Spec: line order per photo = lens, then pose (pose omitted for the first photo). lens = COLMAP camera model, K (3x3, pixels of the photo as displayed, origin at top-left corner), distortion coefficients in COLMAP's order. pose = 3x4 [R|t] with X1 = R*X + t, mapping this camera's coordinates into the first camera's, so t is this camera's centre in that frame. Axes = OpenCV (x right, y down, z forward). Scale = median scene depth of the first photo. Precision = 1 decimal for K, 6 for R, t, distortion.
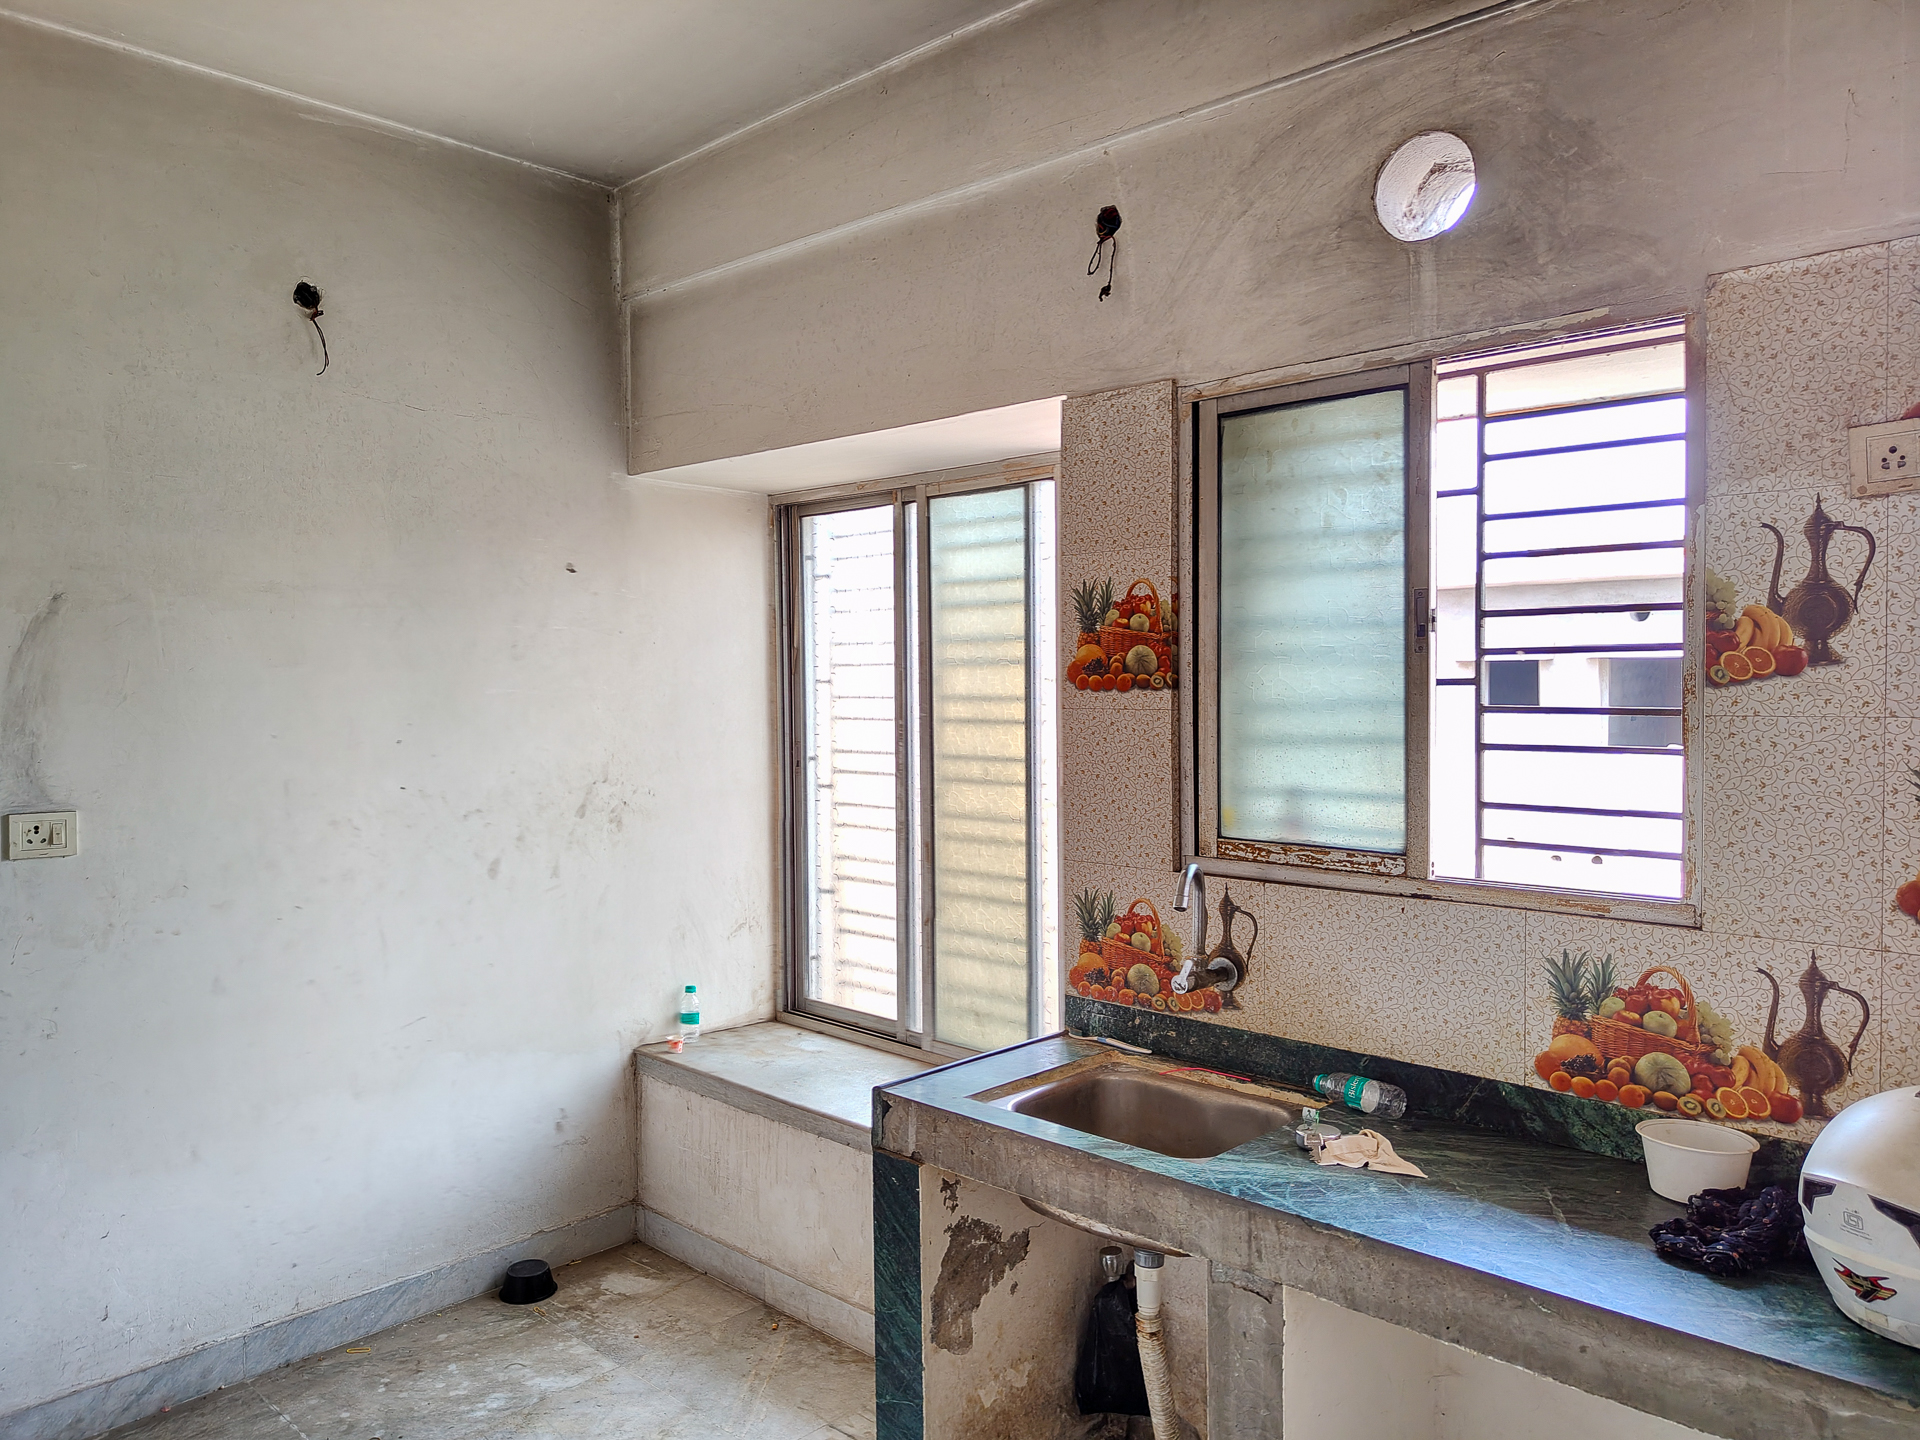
lens RADIAL K [[1356.4, 0, 960.0], [0, 1356.4, 720.0], [0, 0, 1]] dist [0.011534, -0.001084]
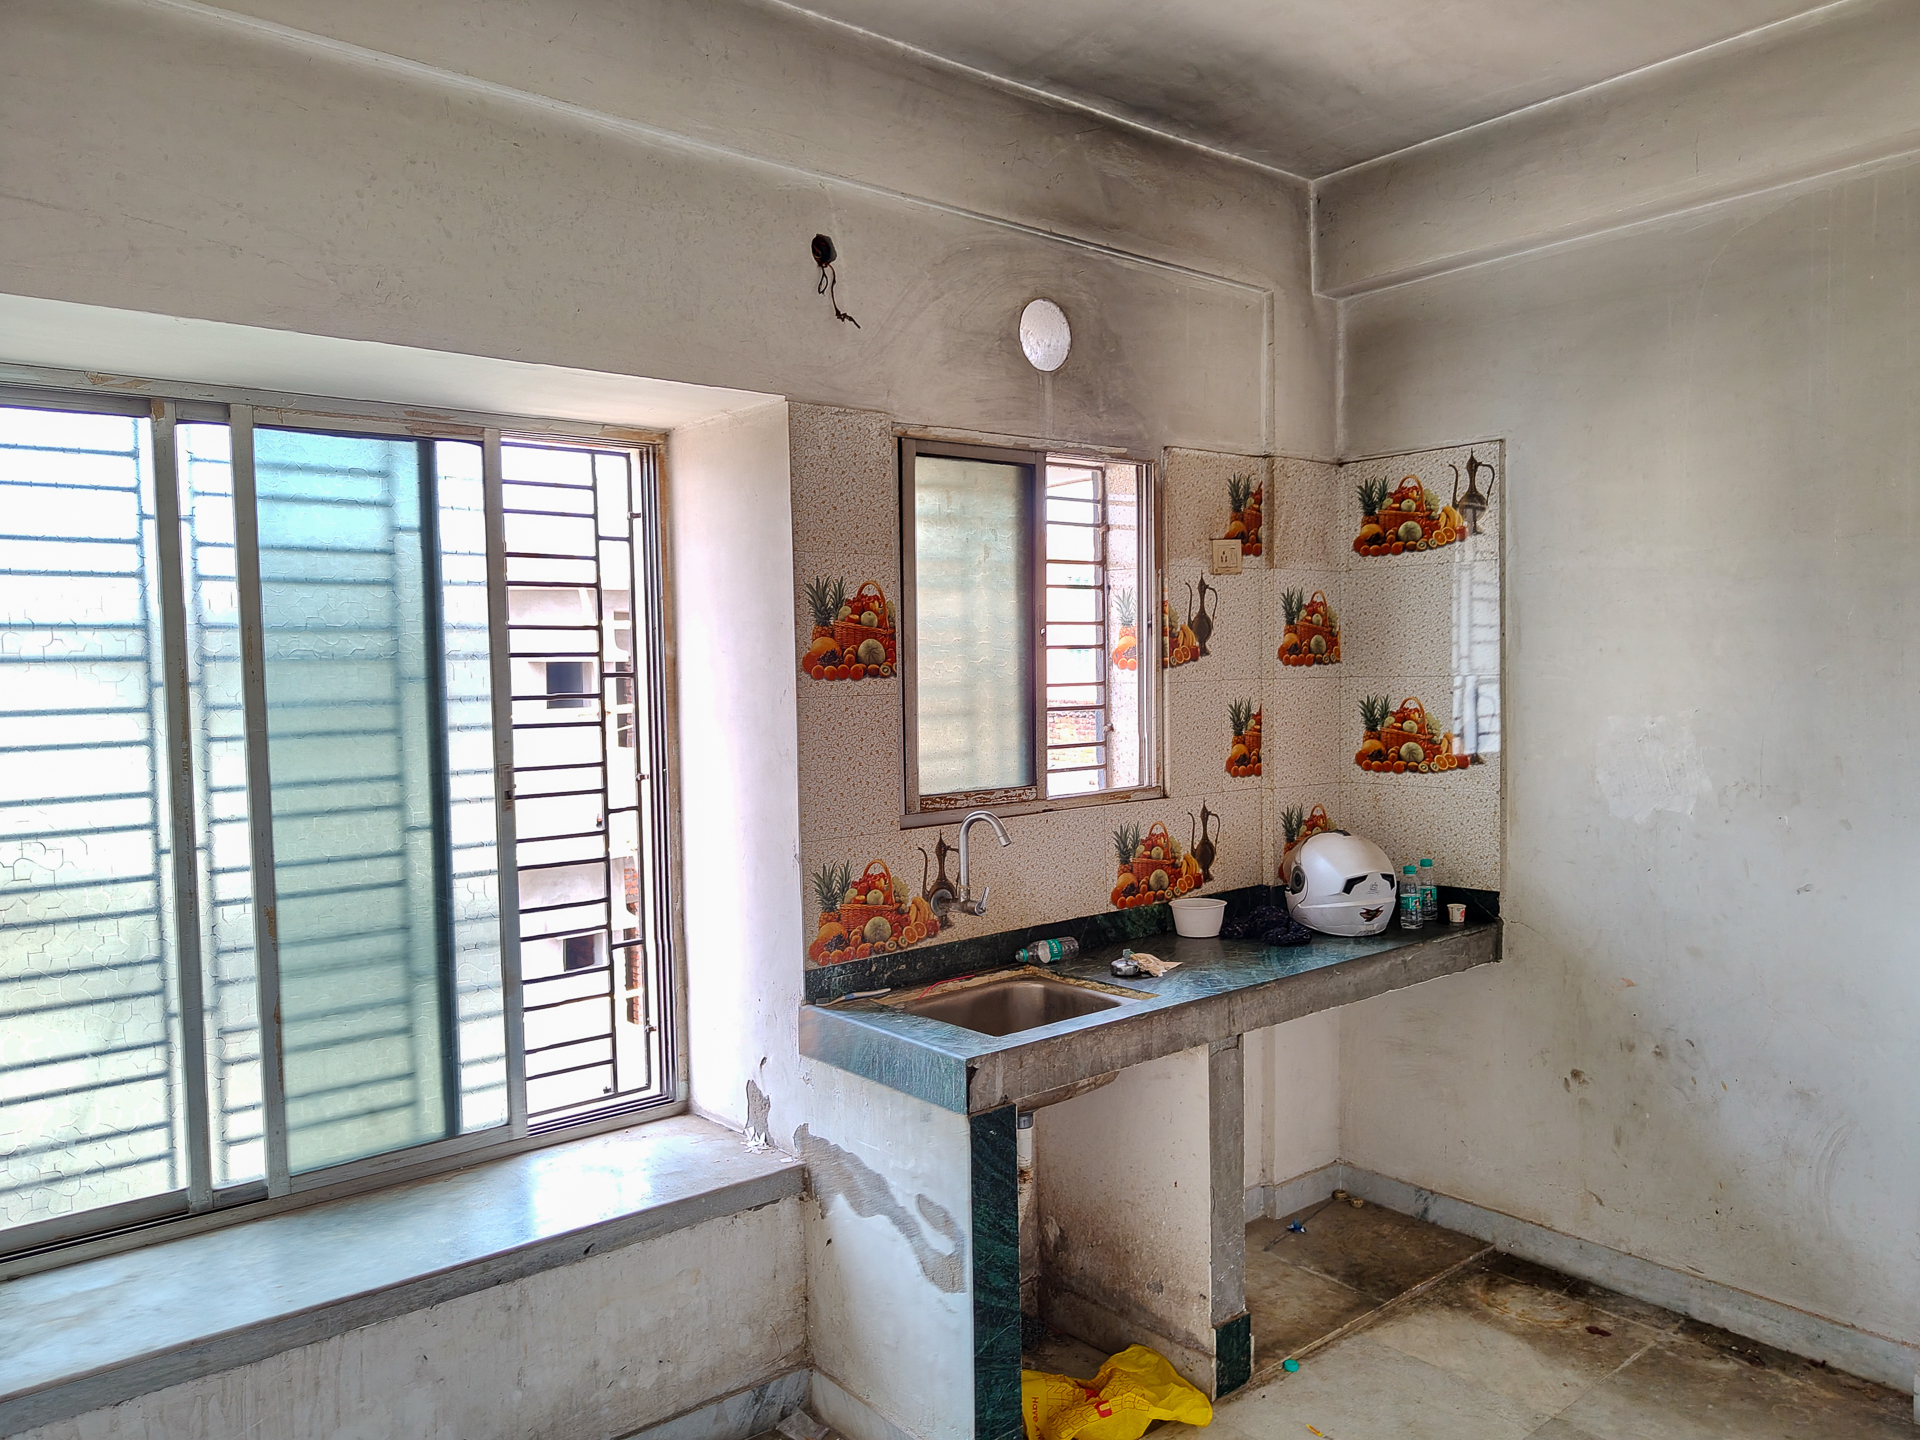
lens RADIAL K [[1330.3, 0, 960.0], [0, 1330.3, 720.0], [0, 0, 1]] dist [0.034343, -0.045839]
pose [[0.131656, -0.043392, 0.990345, -1.012733], [0.047240, 0.998181, 0.037455, -0.026398], [-0.990169, 0.041853, 0.133467, 0.812692]]
